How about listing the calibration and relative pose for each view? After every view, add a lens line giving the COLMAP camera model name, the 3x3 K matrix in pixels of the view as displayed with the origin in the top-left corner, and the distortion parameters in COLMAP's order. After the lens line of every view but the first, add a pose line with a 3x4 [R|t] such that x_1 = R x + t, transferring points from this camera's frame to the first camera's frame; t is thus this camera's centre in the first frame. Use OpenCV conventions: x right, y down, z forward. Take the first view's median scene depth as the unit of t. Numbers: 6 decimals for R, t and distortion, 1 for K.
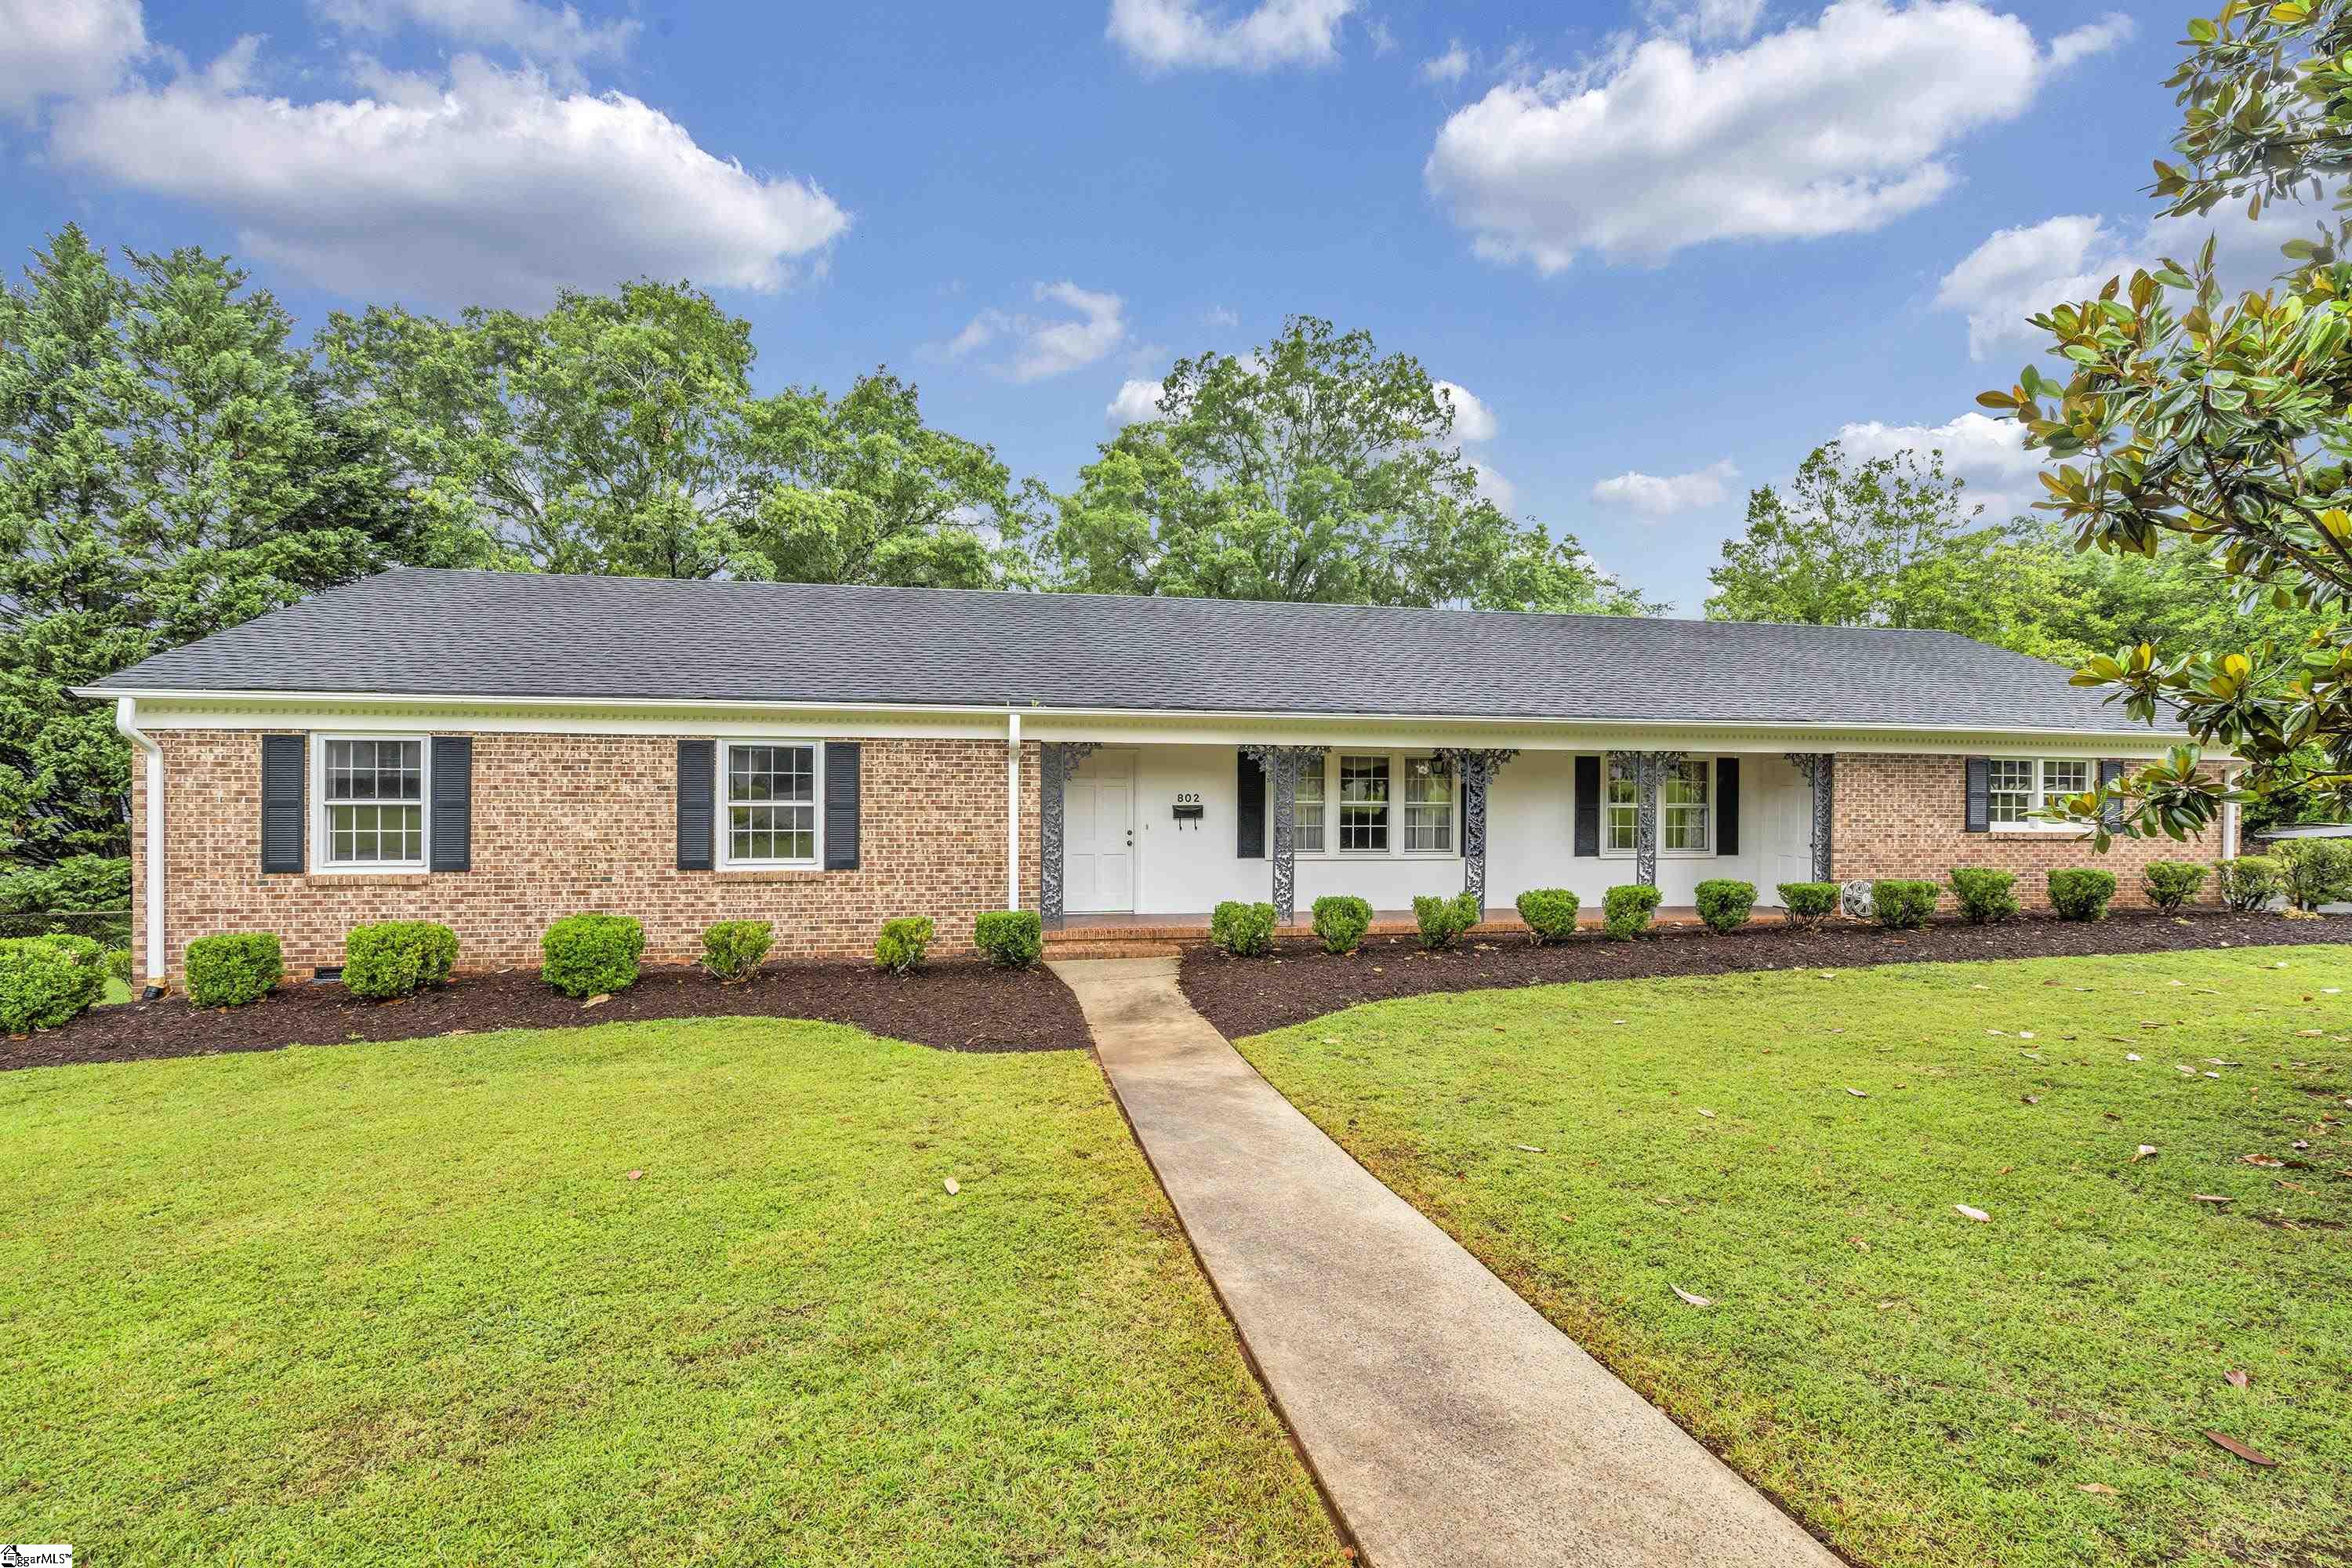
lens RADIAL K [[1077.1, 0, 1173.4], [0, 1077.1, 781.8], [0, 0, 1]] dist [-0.005656, -0.000123]
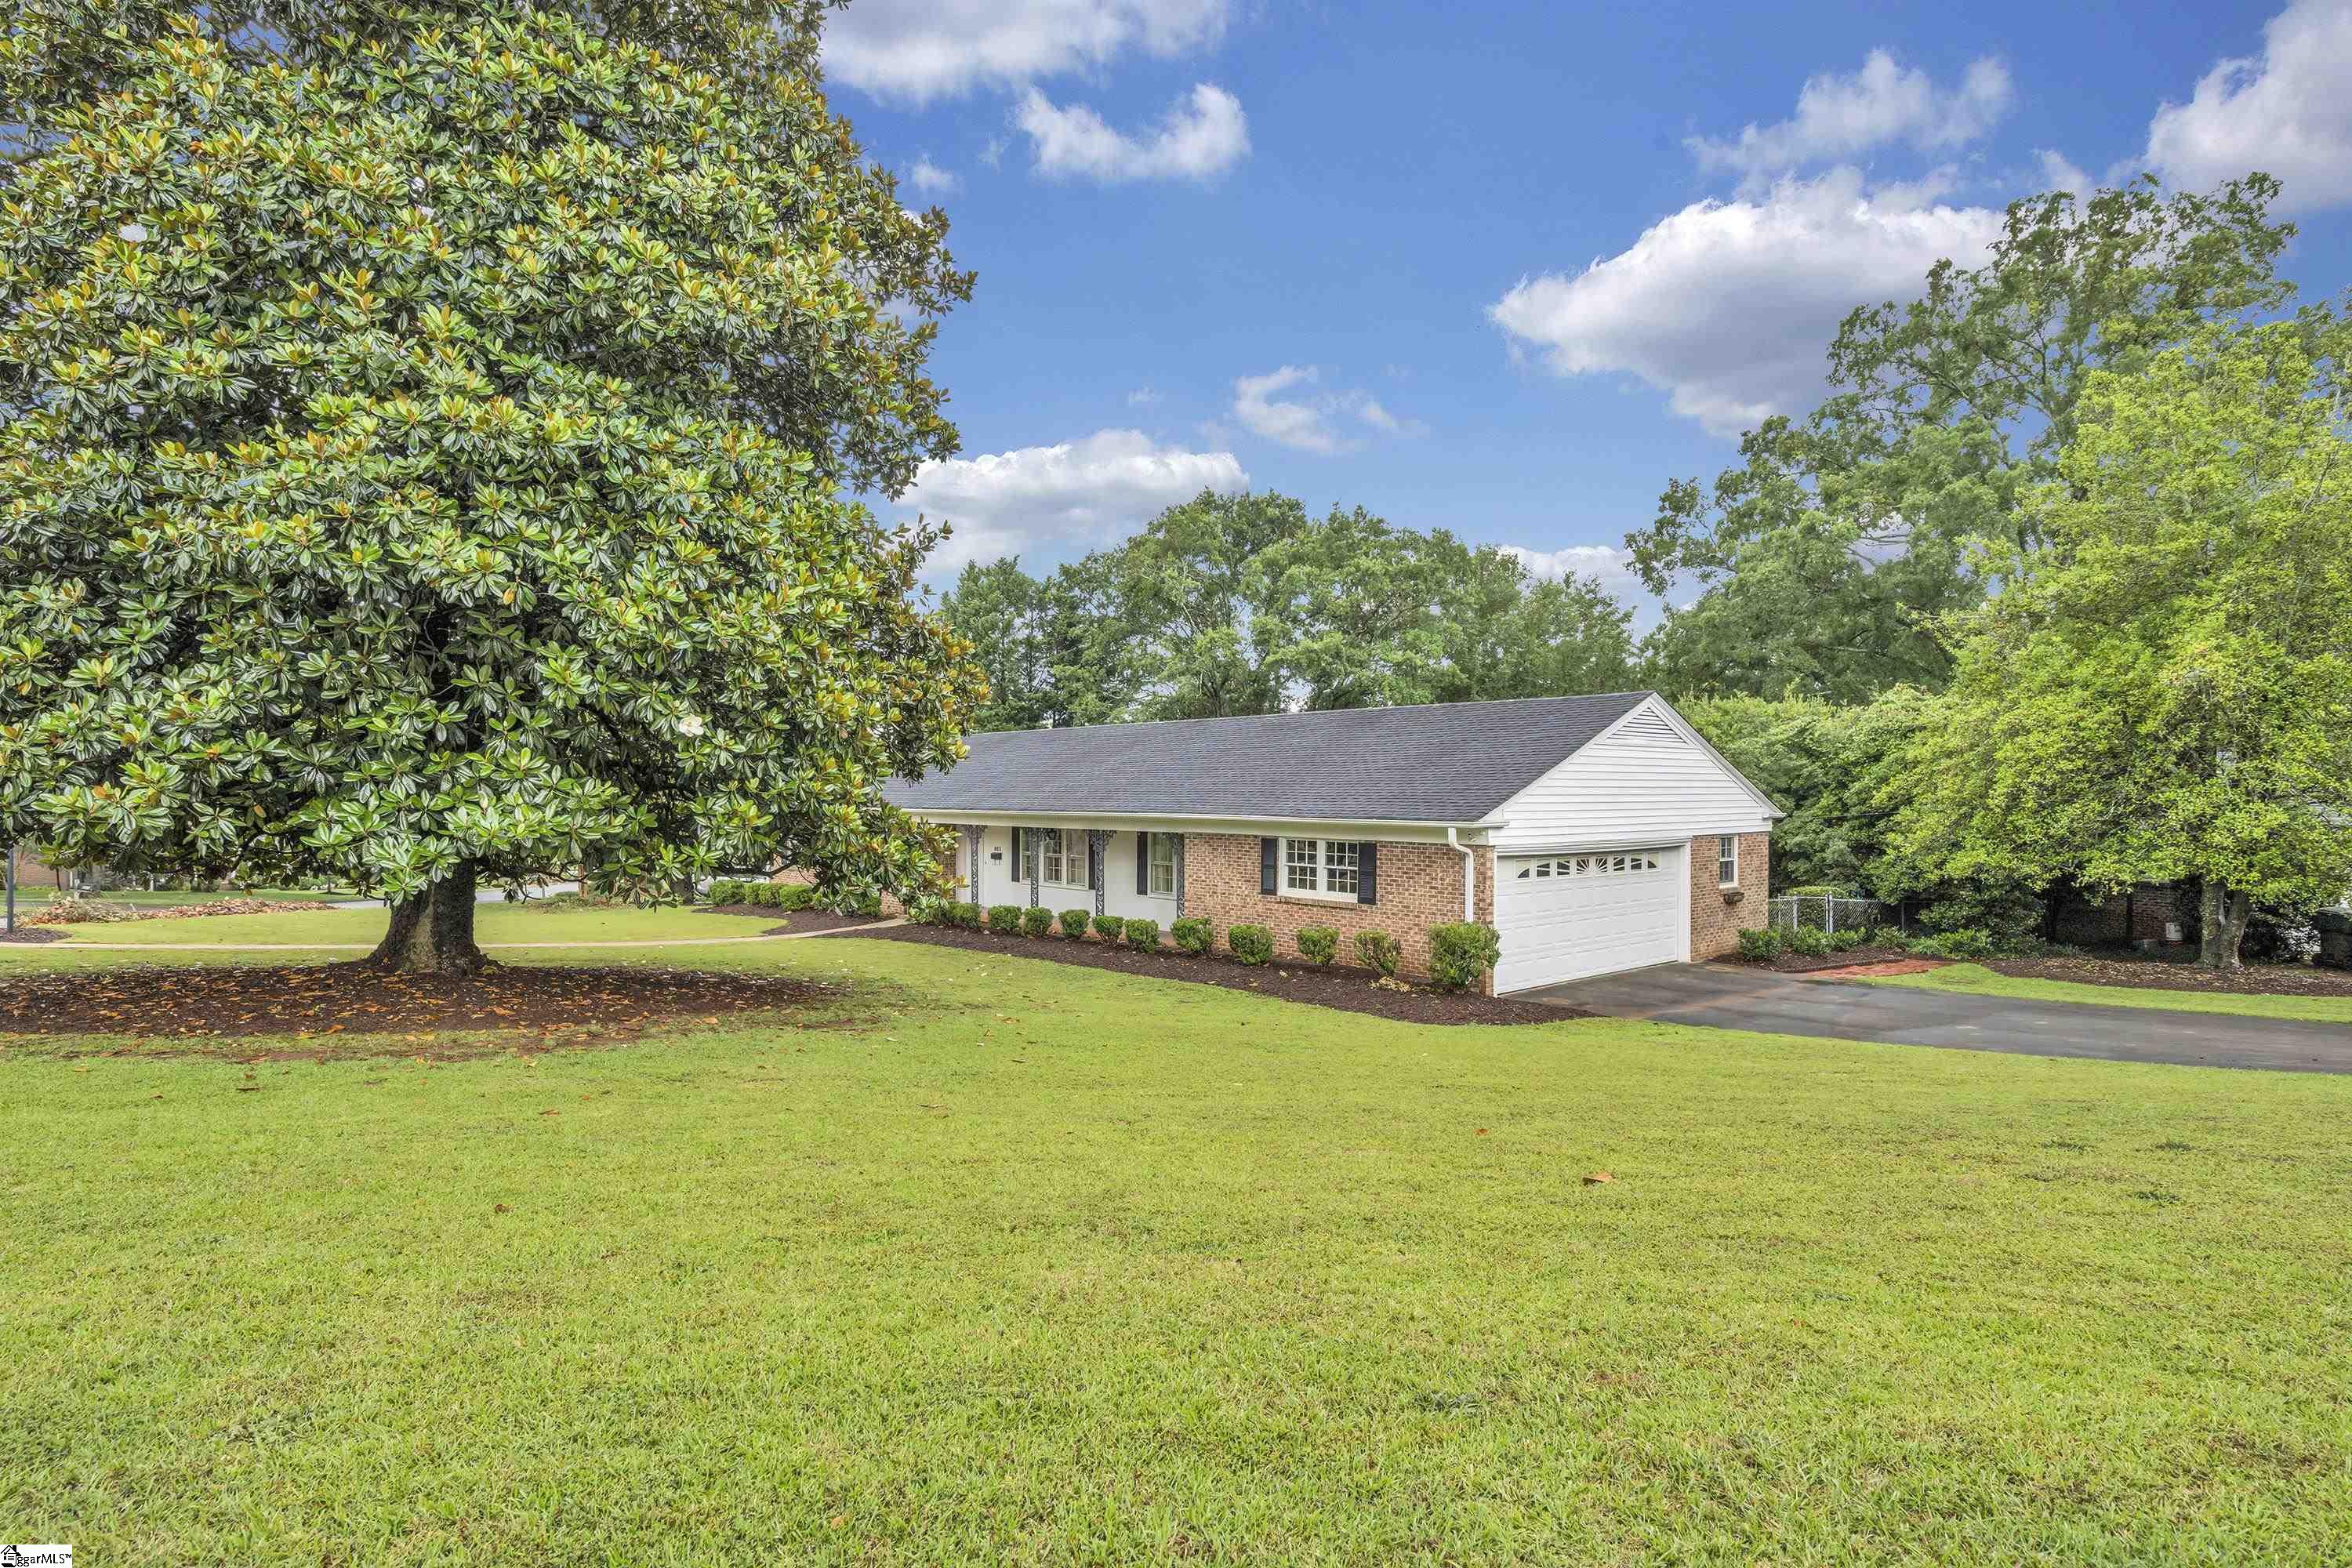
lens RADIAL K [[1206.7, 0, 1176.3], [0, 1206.7, 792.6], [0, 0, 1]] dist [0.000004, 0.000006]
pose [[0.449257, -0.013346, -0.893303, 2.304878], [-0.012683, 0.999692, -0.021315, -0.050828], [0.893313, 0.020906, 0.448949, 0.270680]]
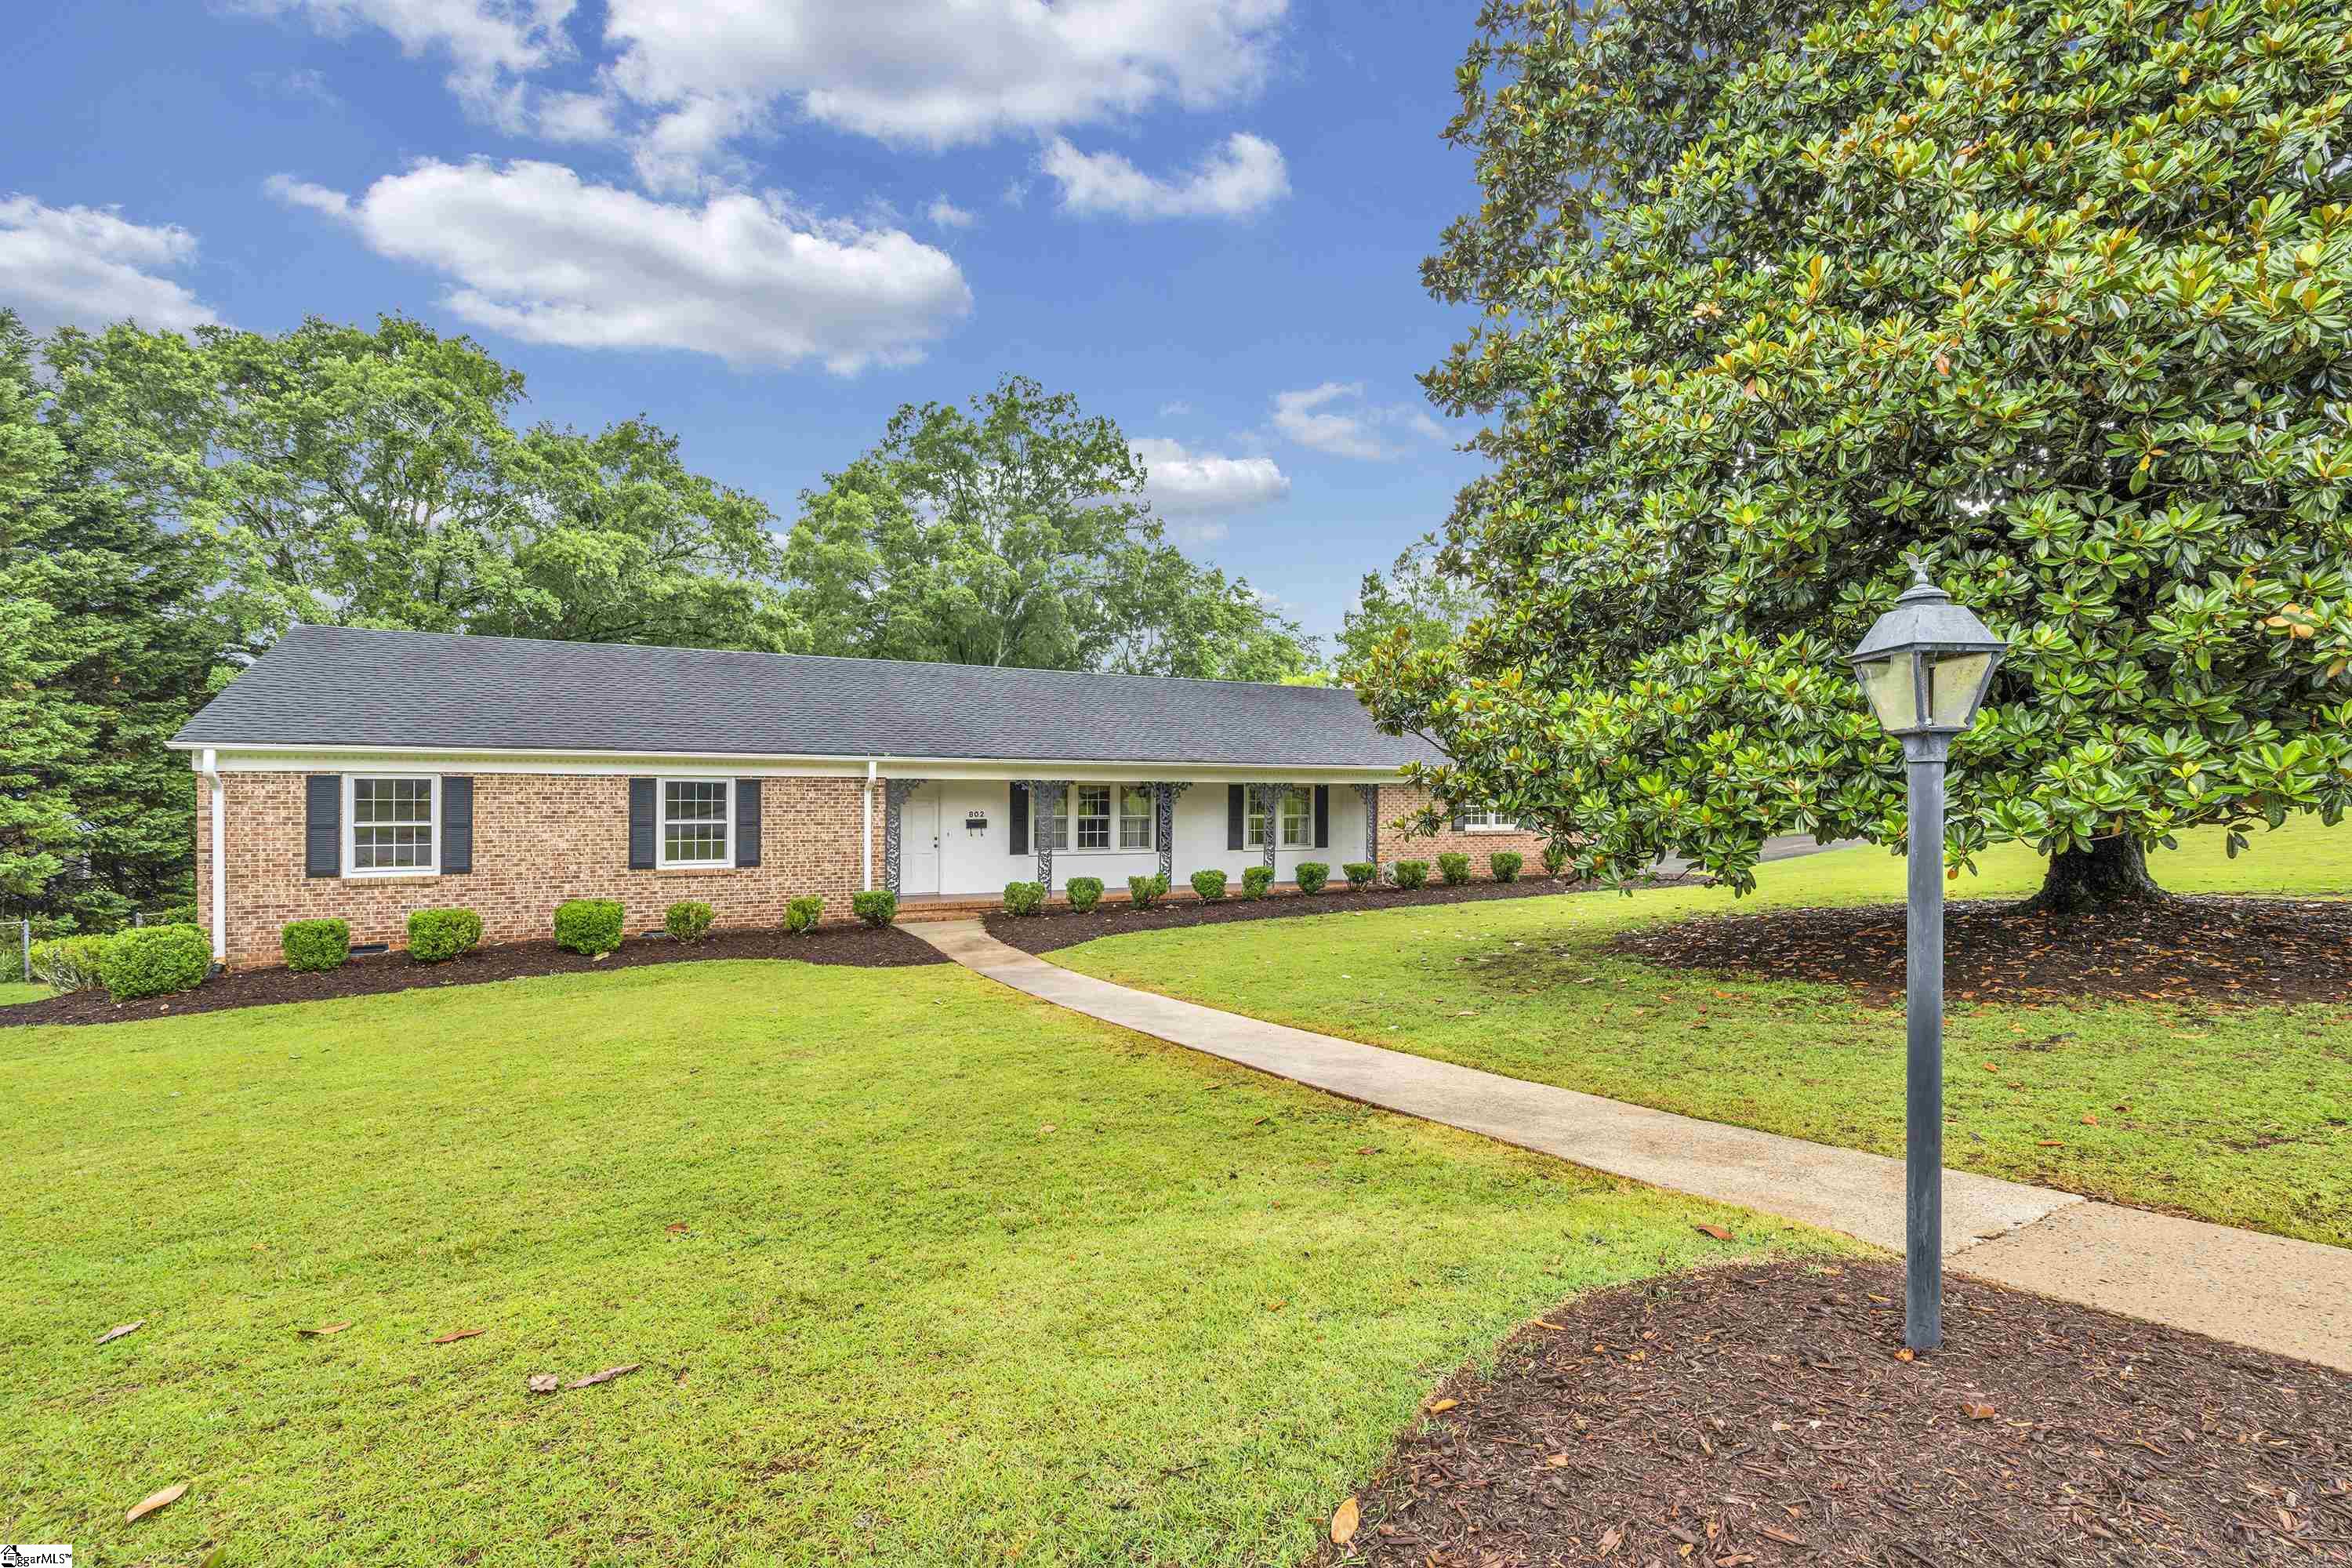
lens RADIAL K [[1077.1, 0, 1183.5], [0, 1077.1, 780.2], [0, 0, 1]] dist [-0.005656, -0.000123]
pose [[0.957204, 0.001932, 0.289407, -0.144320], [-0.001158, 0.999995, -0.002846, -0.028113], [-0.289412, 0.002390, 0.957202, -0.493300]]
